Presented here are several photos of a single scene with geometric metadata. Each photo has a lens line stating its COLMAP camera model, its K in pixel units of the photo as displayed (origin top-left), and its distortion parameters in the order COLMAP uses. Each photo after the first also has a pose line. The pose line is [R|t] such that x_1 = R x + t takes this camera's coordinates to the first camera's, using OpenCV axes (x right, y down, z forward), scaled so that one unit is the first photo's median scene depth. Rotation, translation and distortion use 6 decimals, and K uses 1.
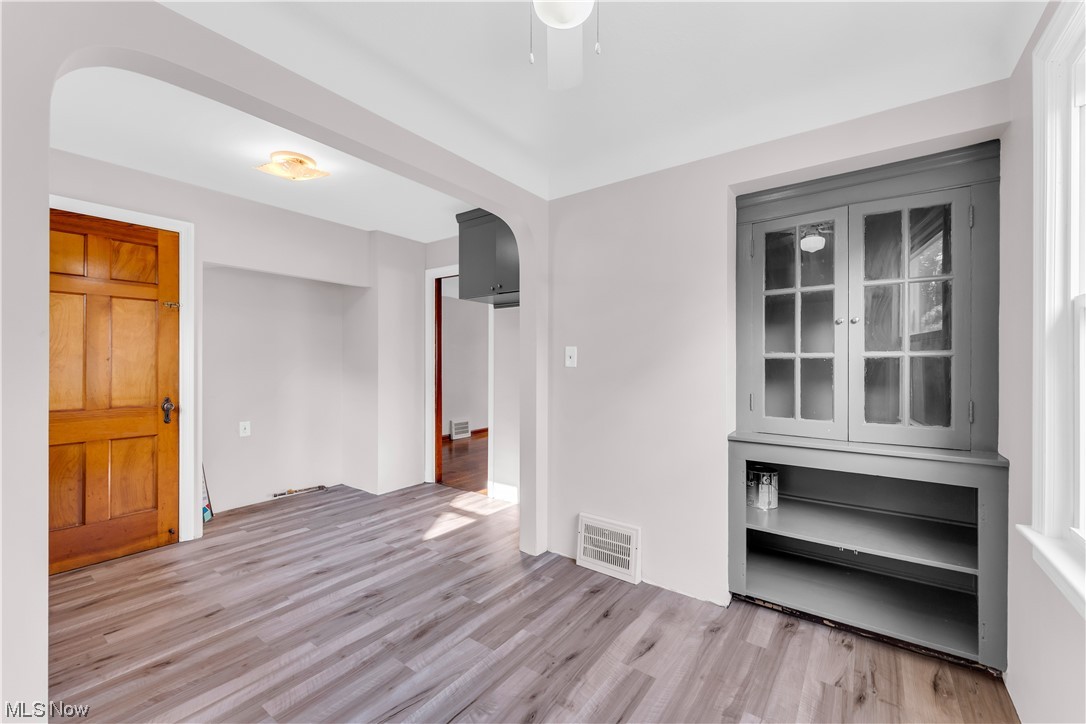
lens RADIAL K [[438.8, 0, 542.1], [0, 438.8, 361.6], [0, 0, 1]] dist [0.016703, 0.000152]
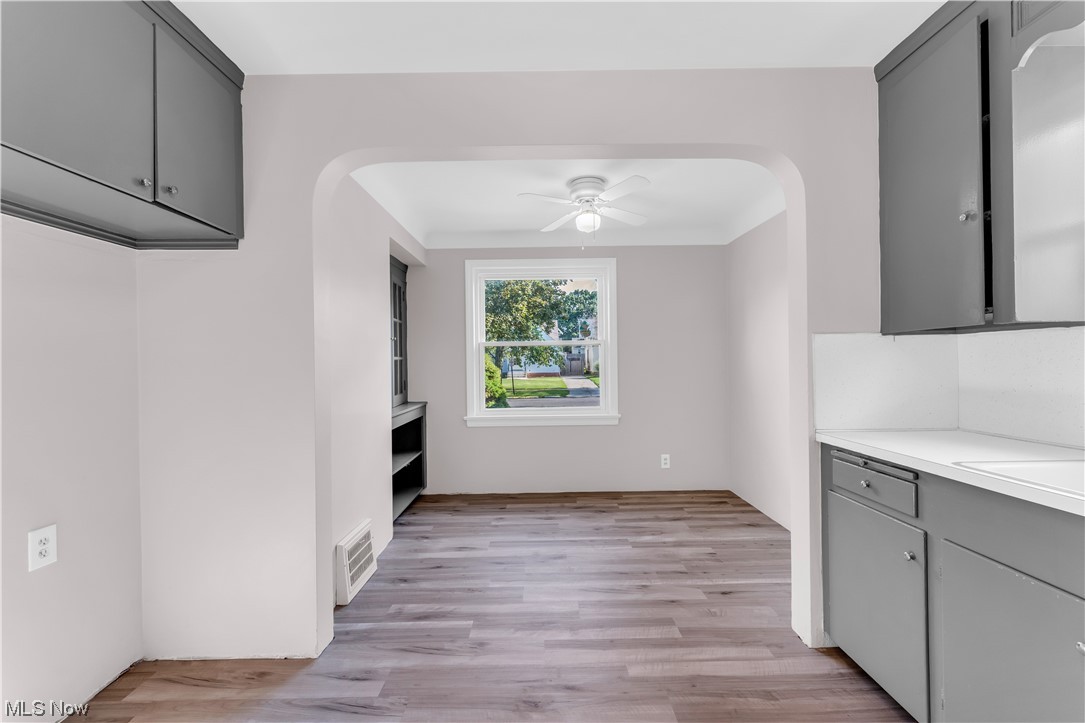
lens RADIAL K [[438.4, 0, 543.3], [0, 438.4, 361.6], [0, 0, 1]] dist [0.016703, 0.000152]
pose [[-0.590879, 0.008167, 0.806719, -1.150921], [0.012045, 0.999927, -0.001300, 0.009355], [-0.806670, 0.008948, -0.590934, 1.673256]]
